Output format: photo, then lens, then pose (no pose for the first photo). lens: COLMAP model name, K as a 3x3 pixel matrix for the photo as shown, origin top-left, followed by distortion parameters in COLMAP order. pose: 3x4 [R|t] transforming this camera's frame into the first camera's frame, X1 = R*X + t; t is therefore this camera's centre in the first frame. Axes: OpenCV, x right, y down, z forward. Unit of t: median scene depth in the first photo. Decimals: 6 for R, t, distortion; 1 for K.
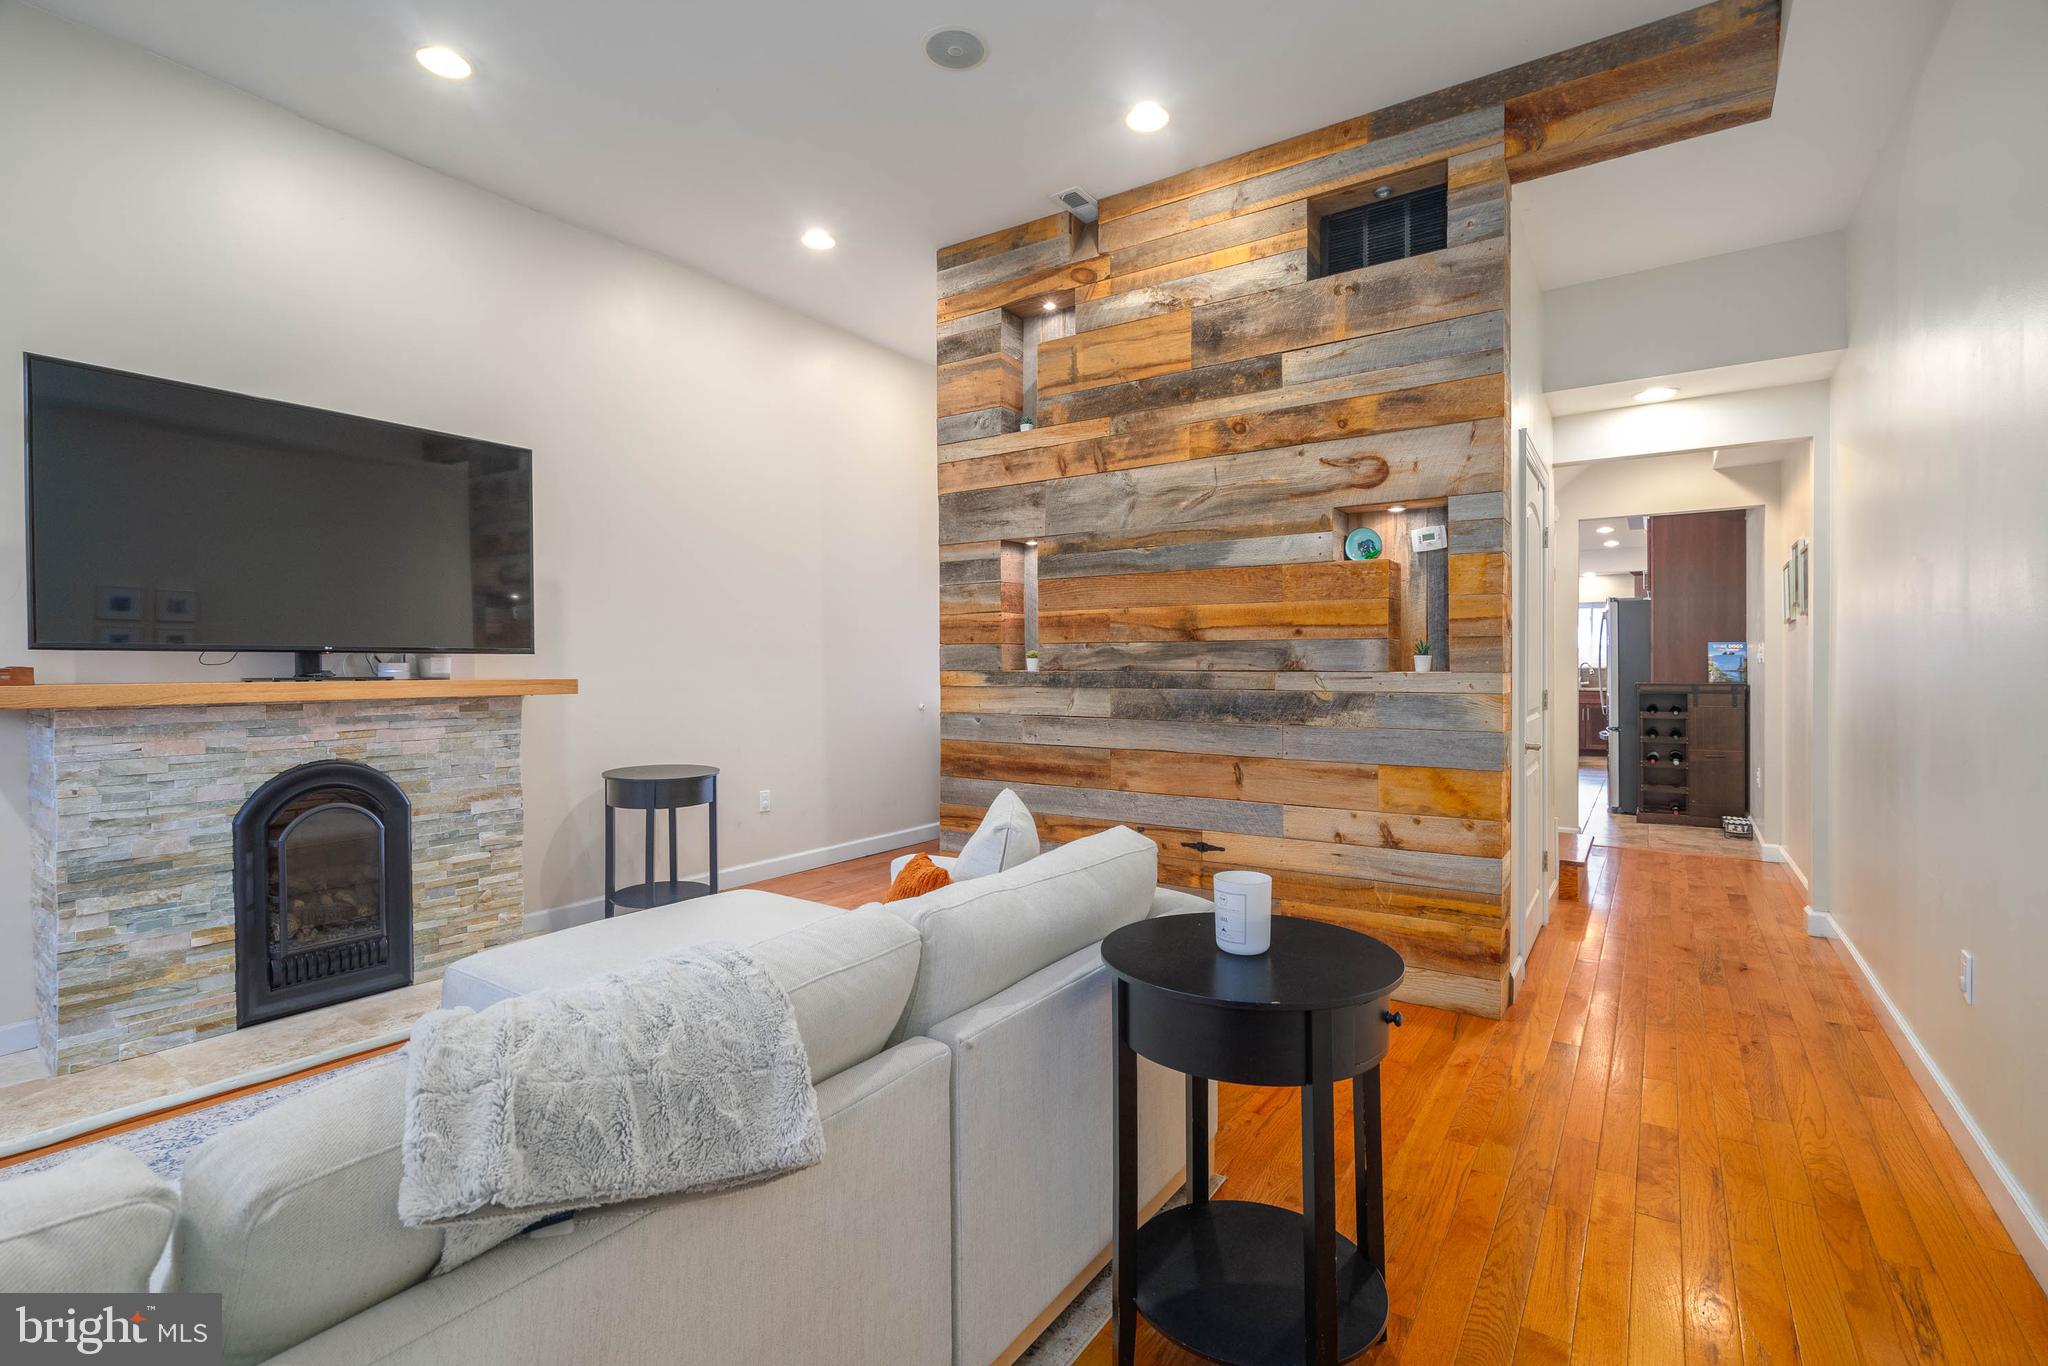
lens RADIAL K [[932.3, 0, 1036.7], [0, 932.3, 673.6], [0, 0, 1]] dist [-0.004092, 0.001417]
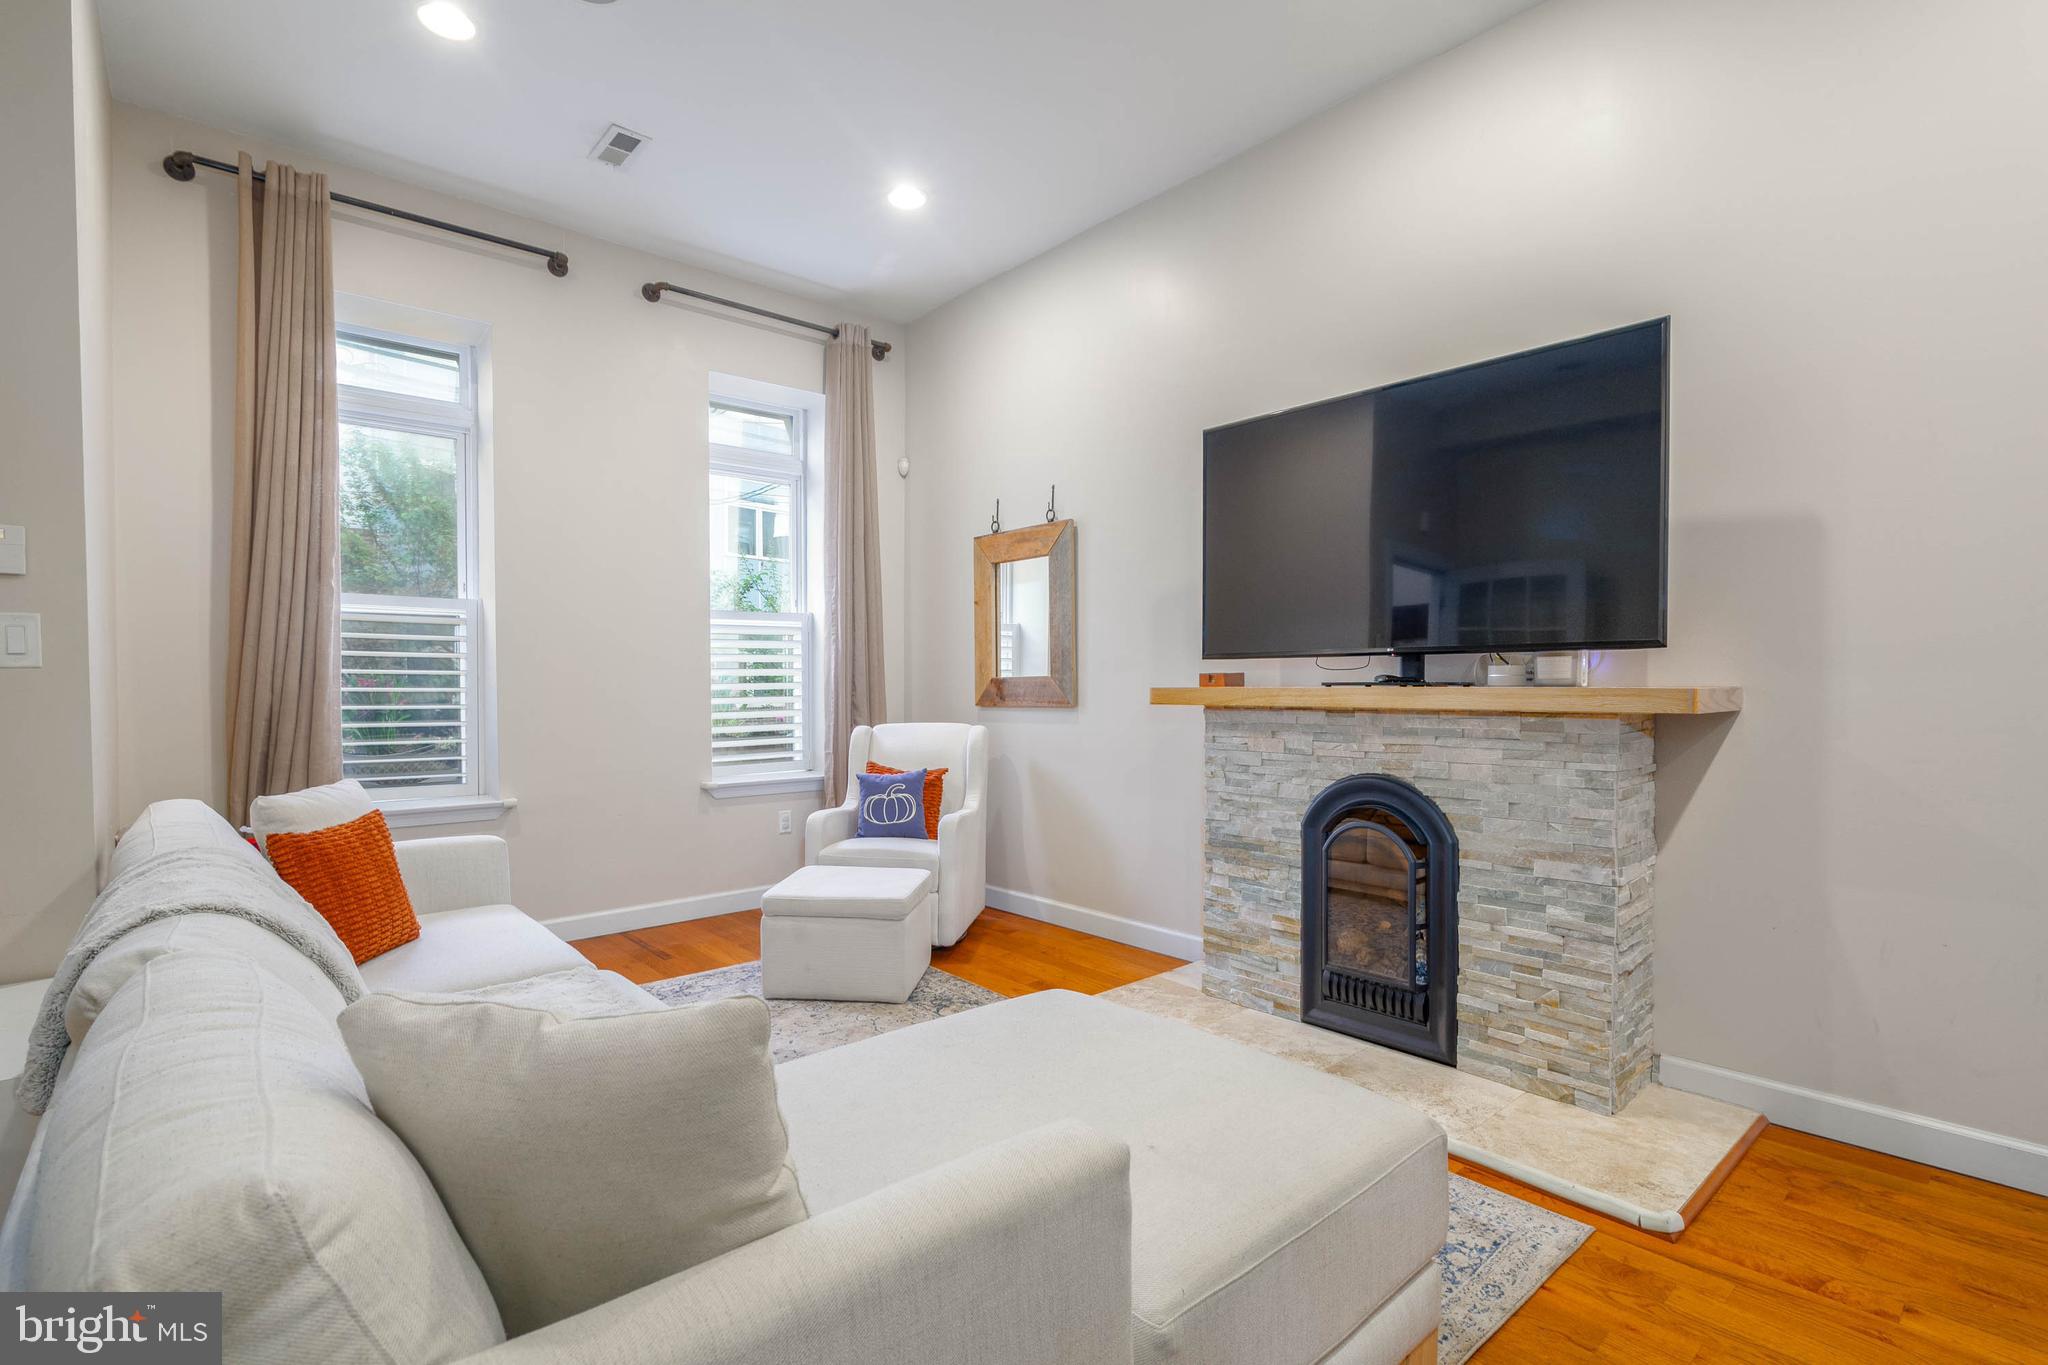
lens RADIAL K [[932.3, 0, 1020.6], [0, 932.3, 697.4], [0, 0, 1]] dist [-0.004092, 0.001417]
pose [[-0.245685, 0.023358, -0.969068, 0.210623], [0.001601, 0.999718, 0.023691, -0.003740], [0.969348, 0.004269, -0.245653, 0.932269]]
